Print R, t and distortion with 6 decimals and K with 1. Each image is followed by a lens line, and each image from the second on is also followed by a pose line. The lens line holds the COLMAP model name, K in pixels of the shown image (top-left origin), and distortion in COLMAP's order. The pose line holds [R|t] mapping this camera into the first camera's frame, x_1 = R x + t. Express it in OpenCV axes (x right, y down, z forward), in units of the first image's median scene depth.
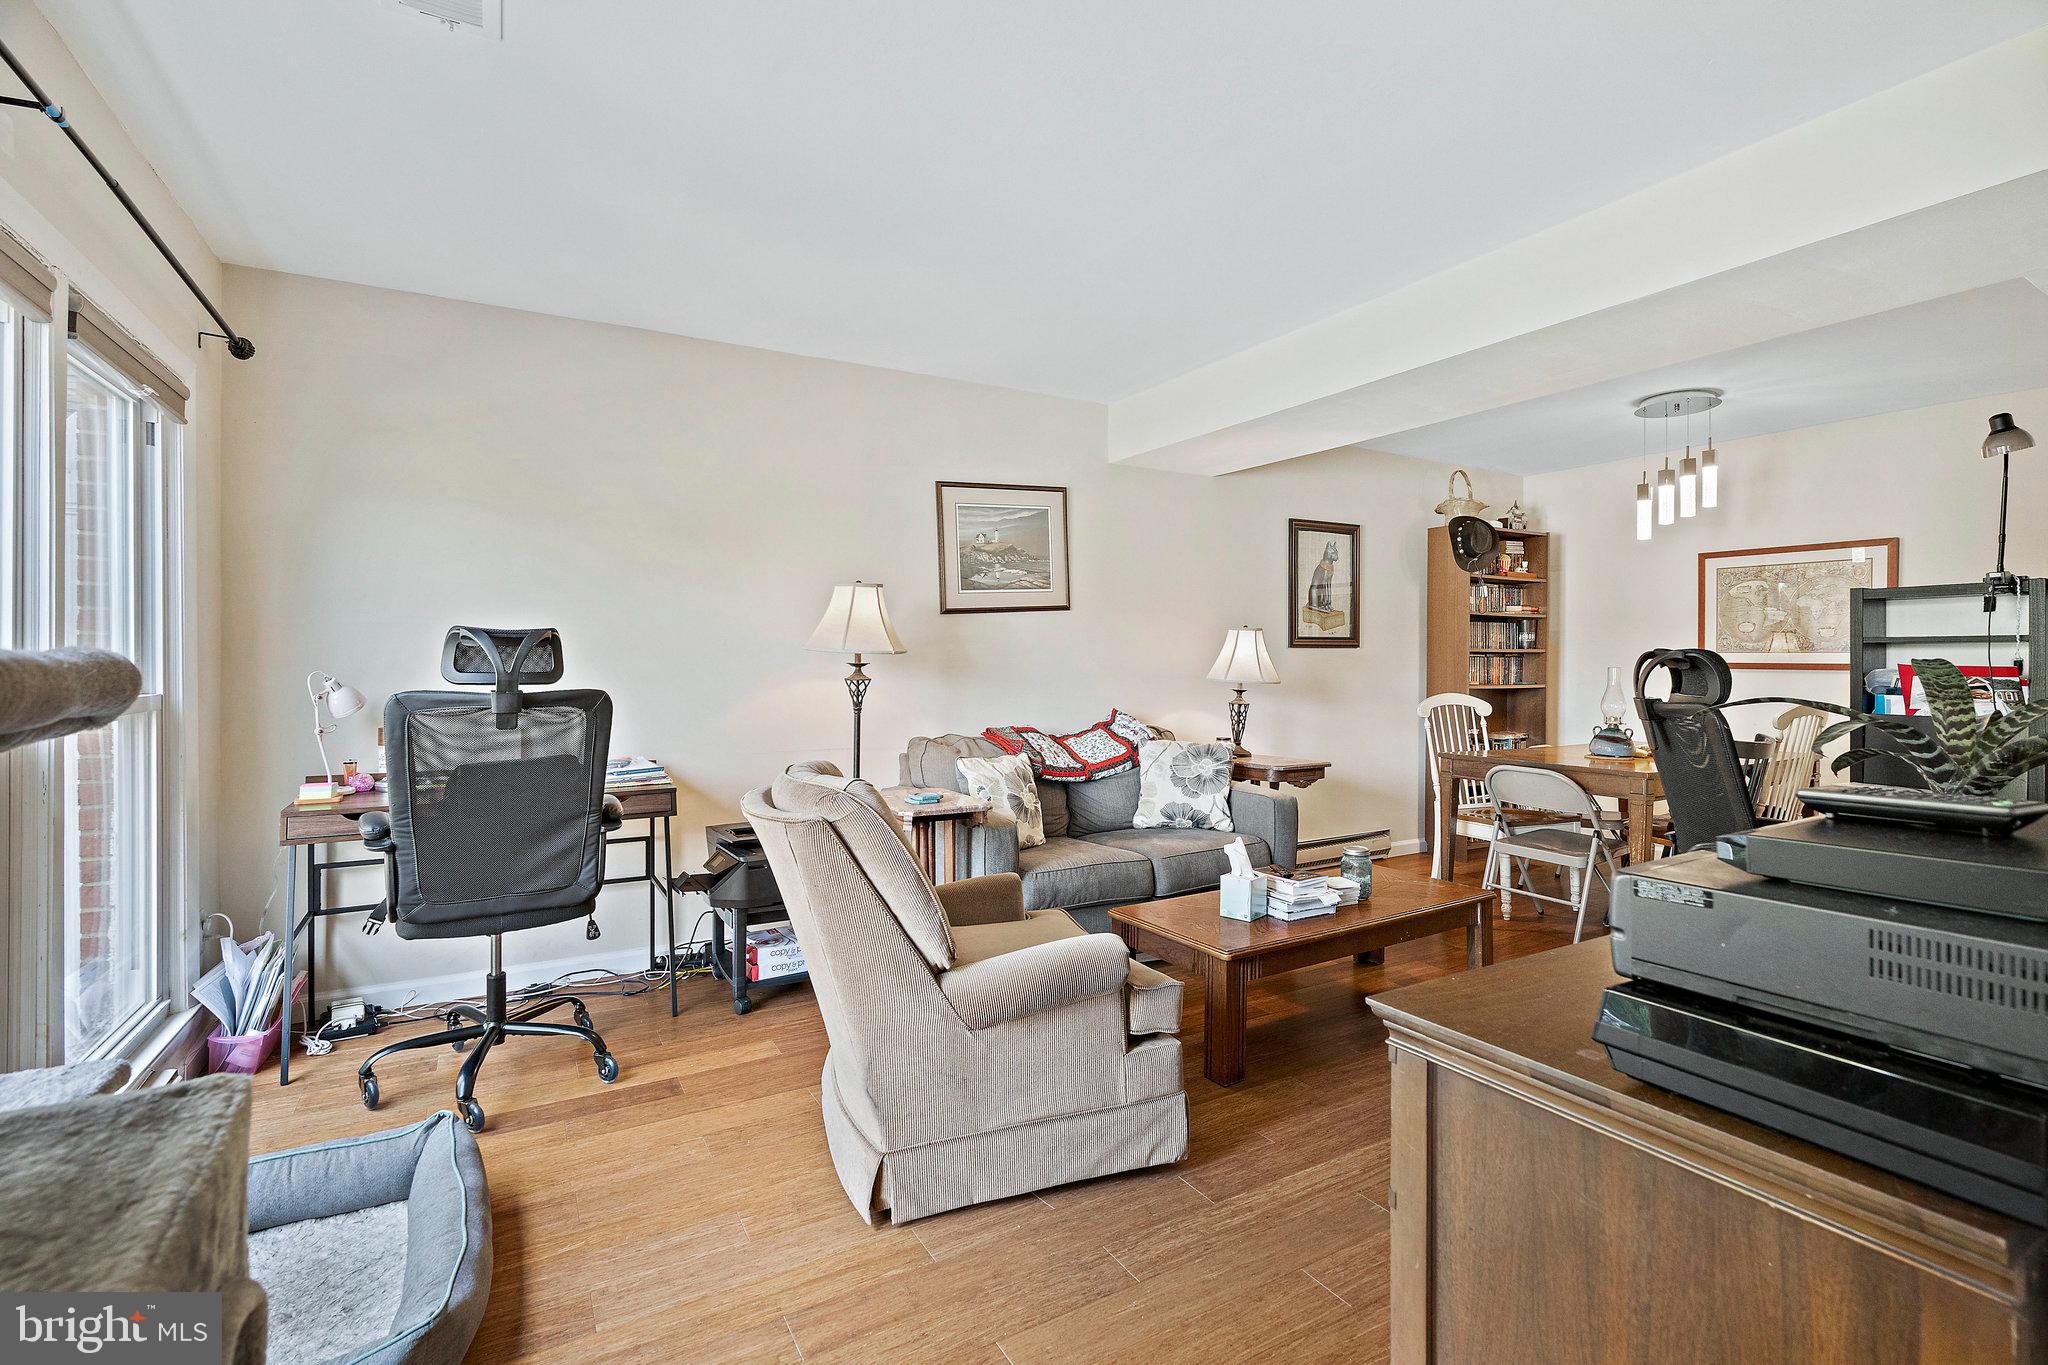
lens RADIAL K [[934.0, 0, 1033.1], [0, 934.0, 648.3], [0, 0, 1]] dist [-0.006429, 0.002956]
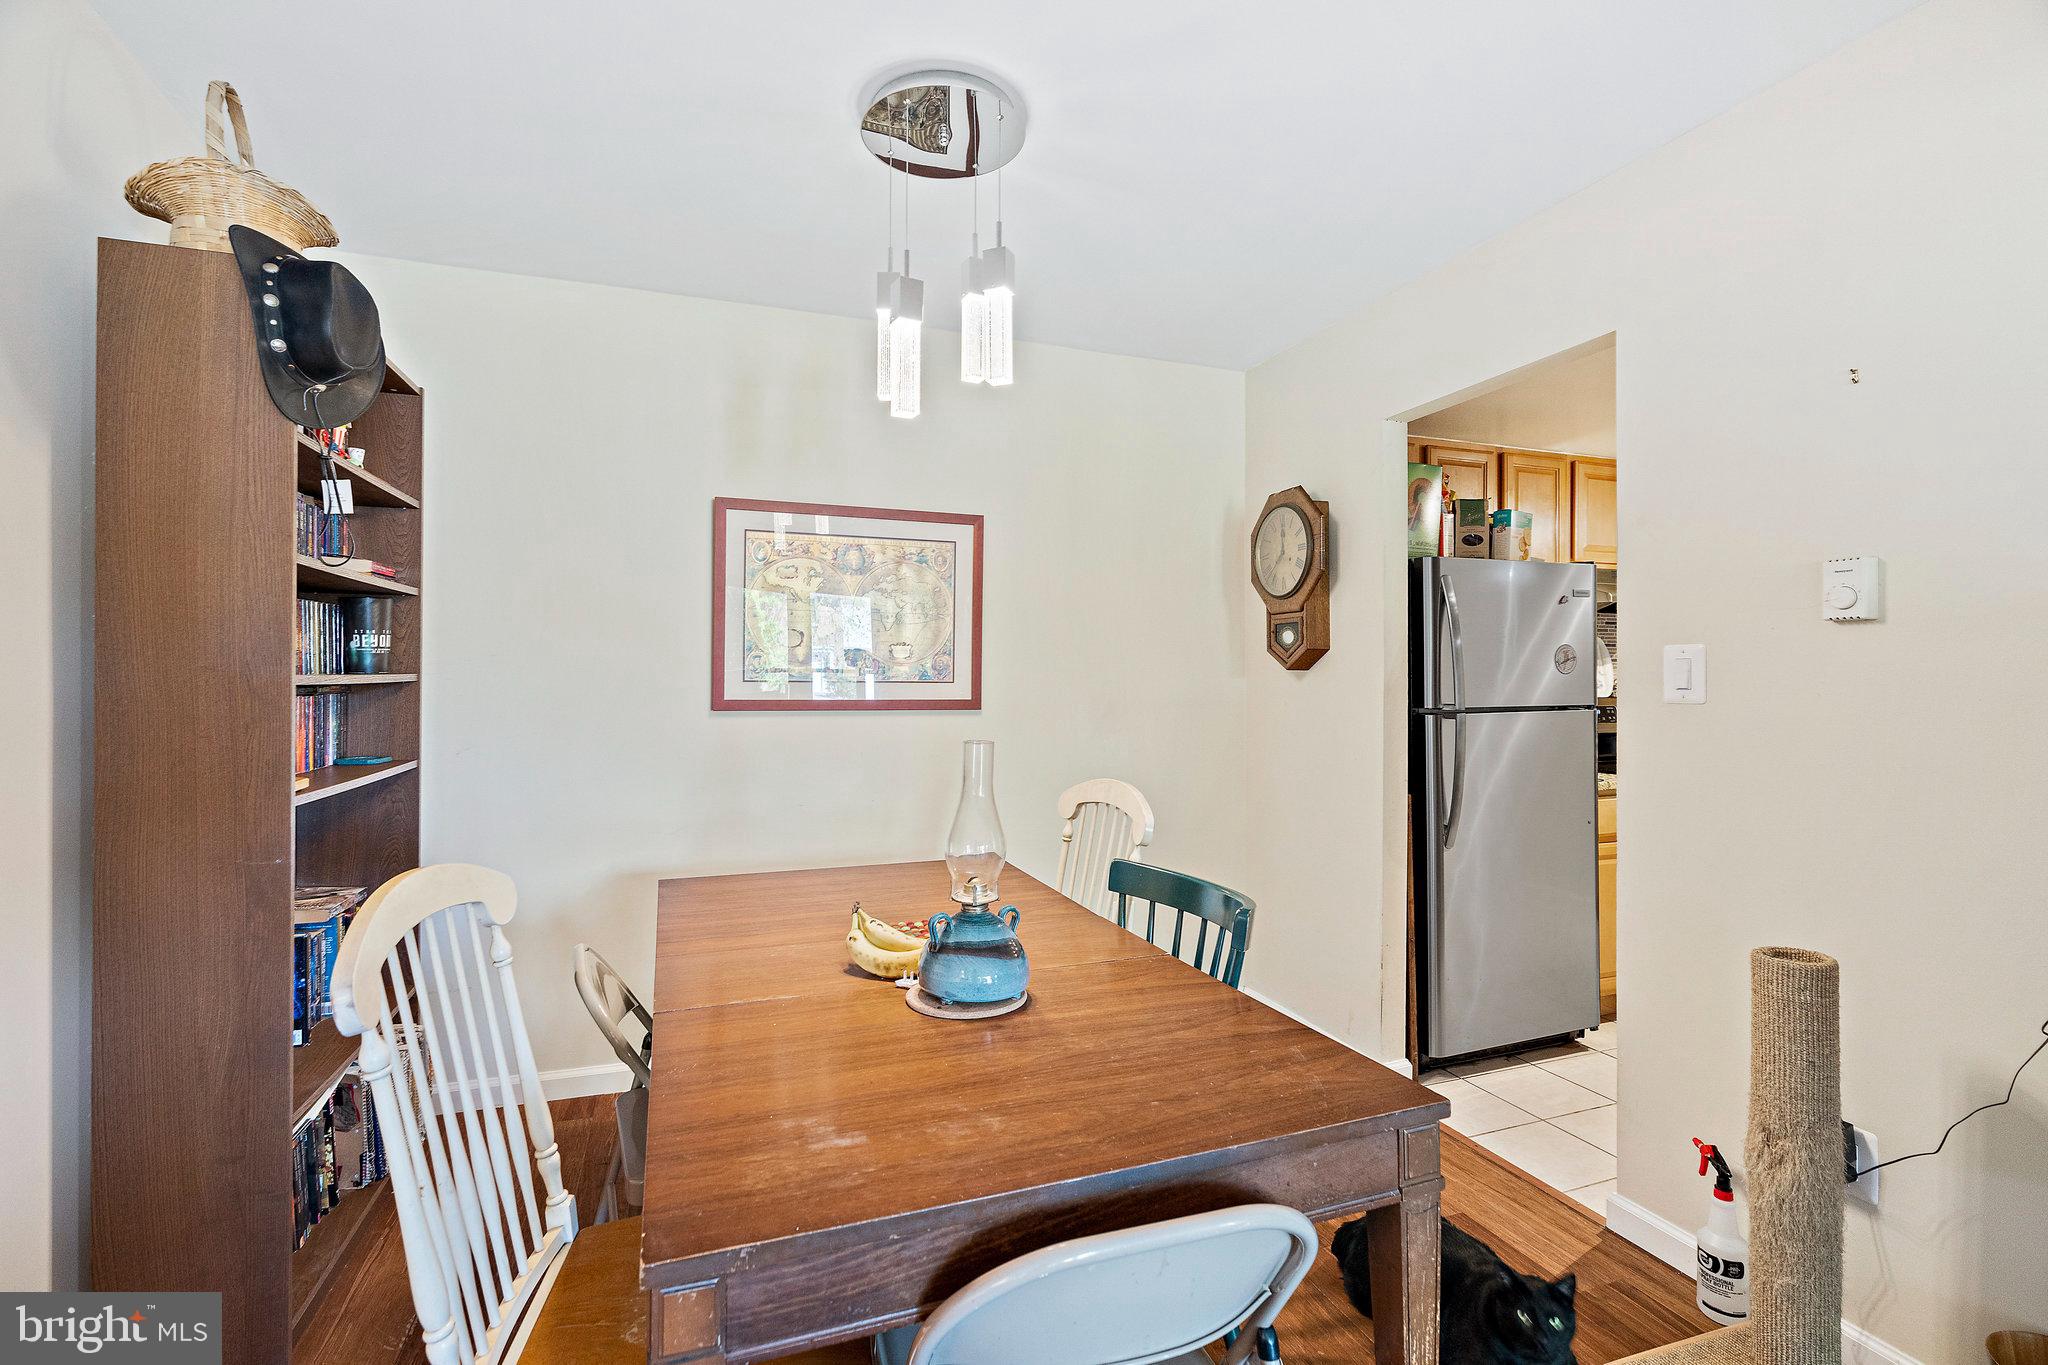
lens RADIAL K [[934.0, 0, 1024.5], [0, 934.0, 676.8], [0, 0, 1]] dist [-0.006429, 0.002956]
pose [[0.185289, -0.006005, 0.982666, 0.372703], [-0.014664, 0.999853, 0.008875, -0.009892], [-0.982575, -0.016054, 0.185174, 1.231645]]
